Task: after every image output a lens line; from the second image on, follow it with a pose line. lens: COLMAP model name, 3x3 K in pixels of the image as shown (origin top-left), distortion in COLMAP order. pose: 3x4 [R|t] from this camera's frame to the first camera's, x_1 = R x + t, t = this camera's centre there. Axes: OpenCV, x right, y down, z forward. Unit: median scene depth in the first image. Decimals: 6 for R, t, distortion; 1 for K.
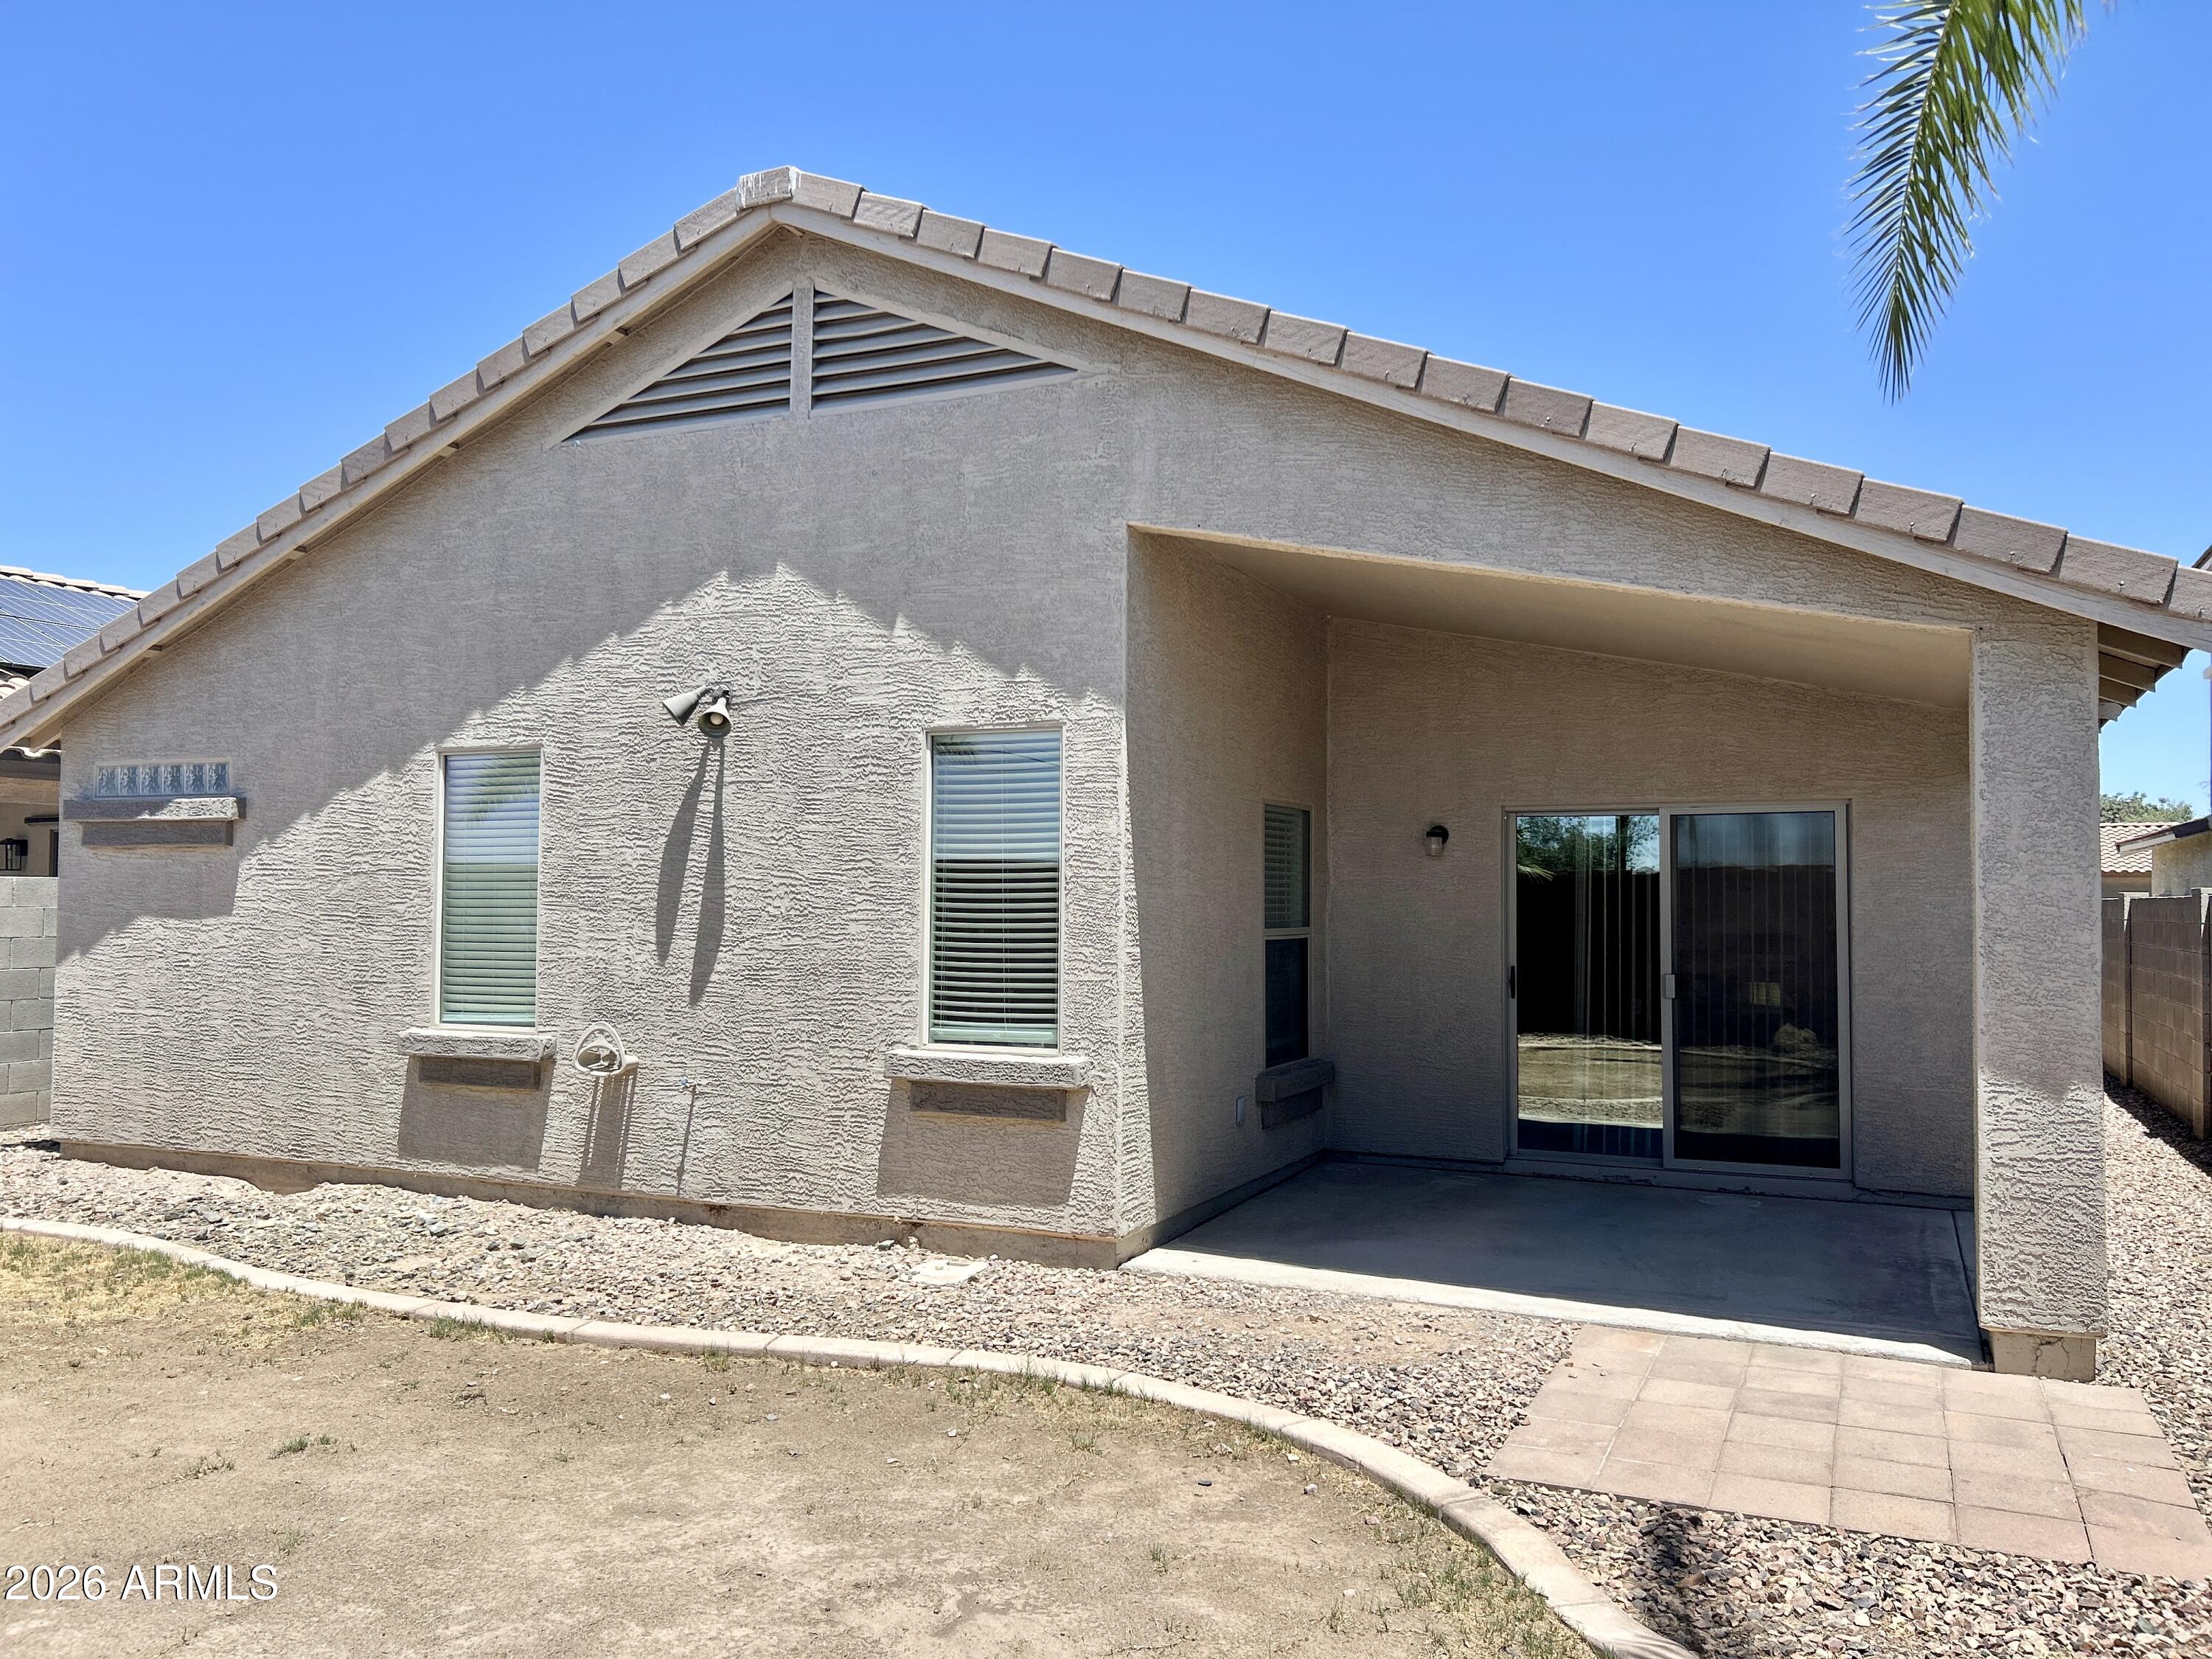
lens RADIAL K [[1654.1, 0, 1124.4], [0, 1654.1, 837.5], [0, 0, 1]] dist [0.050367, -0.050237]
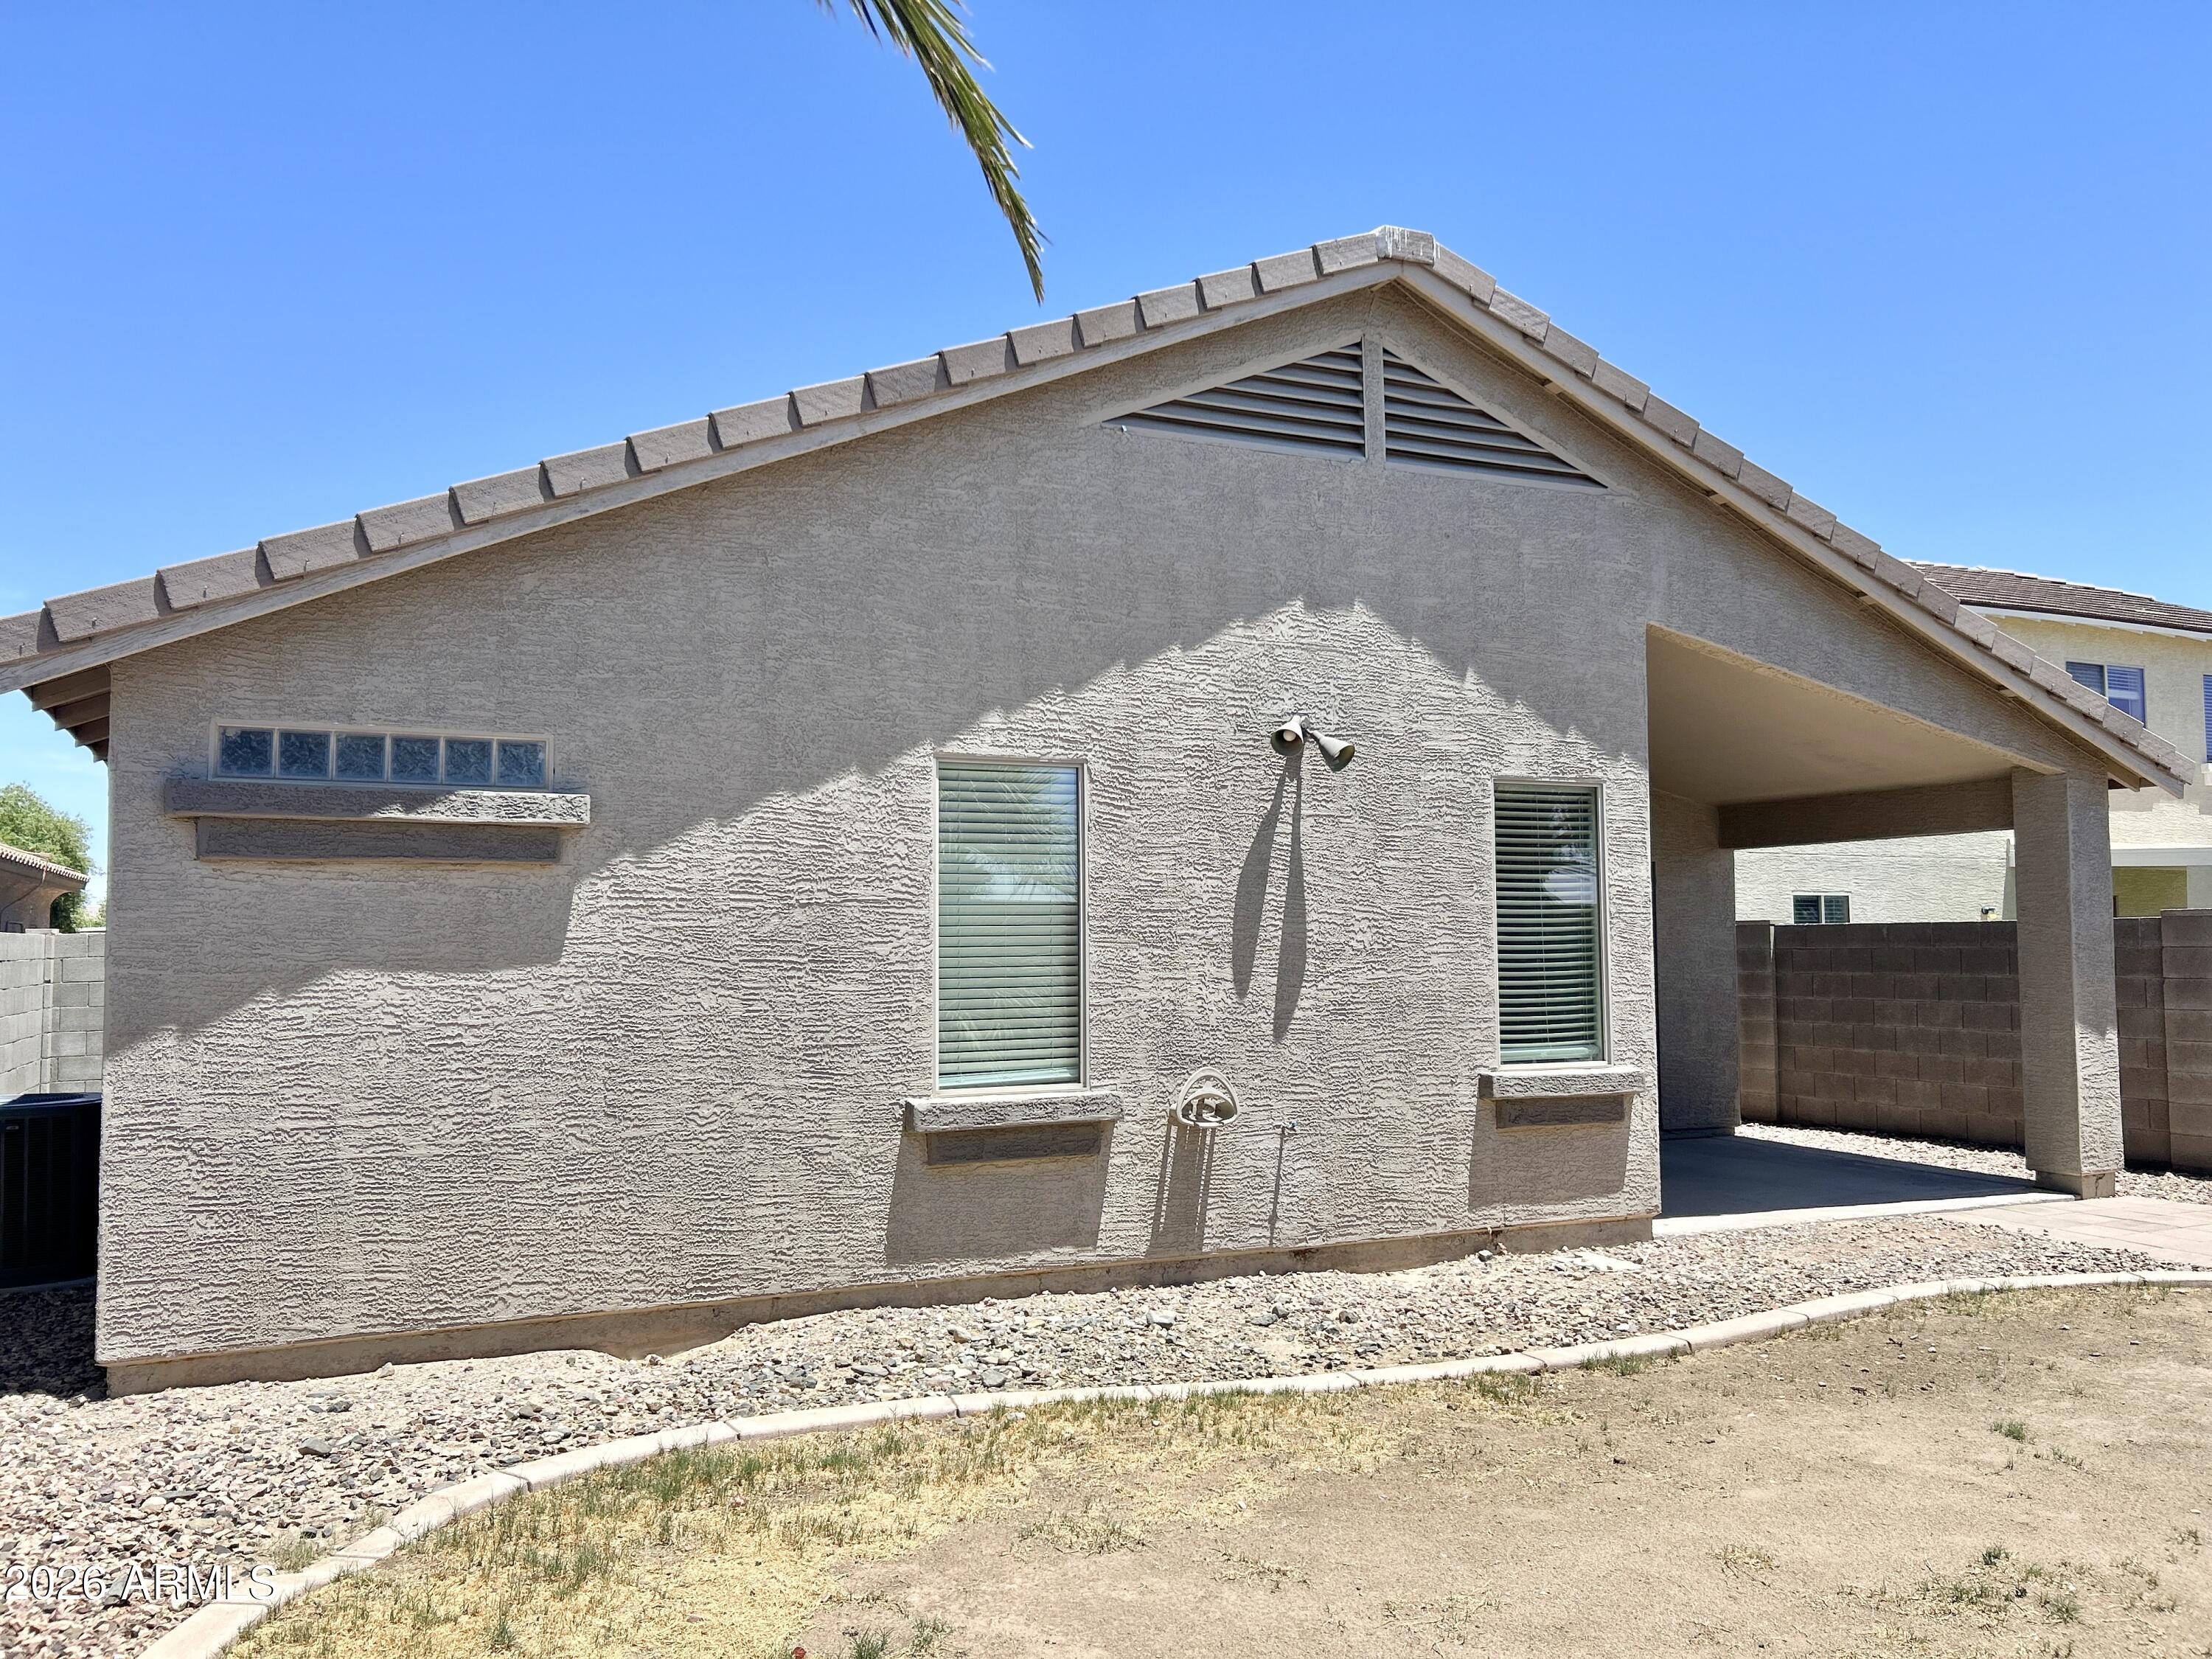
lens RADIAL K [[1654.1, 0, 1087.3], [0, 1654.1, 830.0], [0, 0, 1]] dist [0.050367, -0.050237]
pose [[0.662616, 0.041038, 0.747834, -1.038621], [-0.017474, 0.999073, -0.039342, 0.016321], [-0.748756, 0.013001, 0.662719, 0.438348]]
